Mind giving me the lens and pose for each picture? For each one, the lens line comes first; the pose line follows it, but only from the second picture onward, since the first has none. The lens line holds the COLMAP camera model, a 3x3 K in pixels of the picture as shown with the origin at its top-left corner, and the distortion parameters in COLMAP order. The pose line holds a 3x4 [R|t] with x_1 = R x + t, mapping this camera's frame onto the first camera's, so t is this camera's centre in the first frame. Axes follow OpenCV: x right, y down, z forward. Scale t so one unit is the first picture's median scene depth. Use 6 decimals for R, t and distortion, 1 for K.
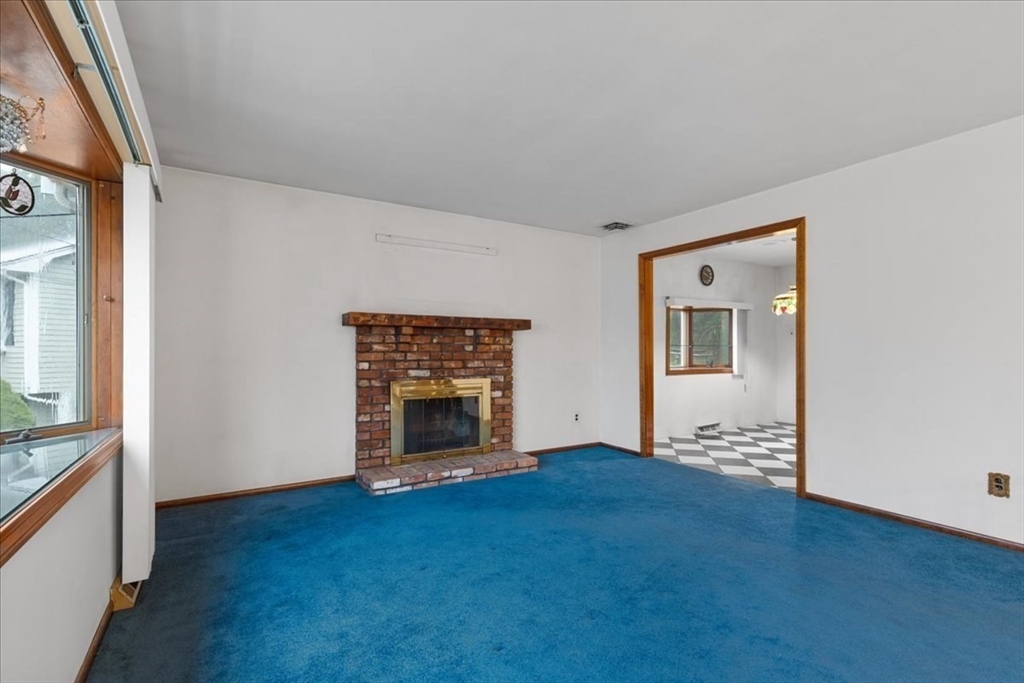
lens RADIAL K [[467.7, 0, 512.0], [0, 467.7, 341.5], [0, 0, 1]] dist [-0.000461, -0.000435]
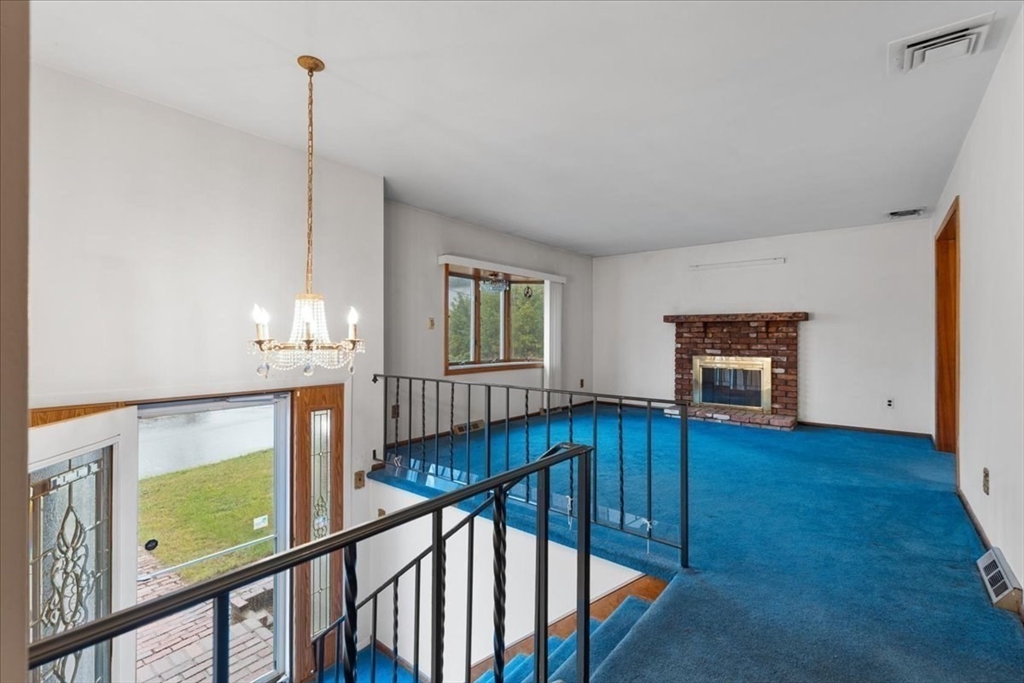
lens RADIAL K [[468.4, 0, 512.0], [0, 468.4, 341.5], [0, 0, 1]] dist [-0.008890, 0.000721]
pose [[0.322989, 0.010899, -0.946340, 1.012436], [0.016045, 0.999727, 0.016990, -0.002283], [0.946267, -0.020671, 0.322726, -0.120526]]
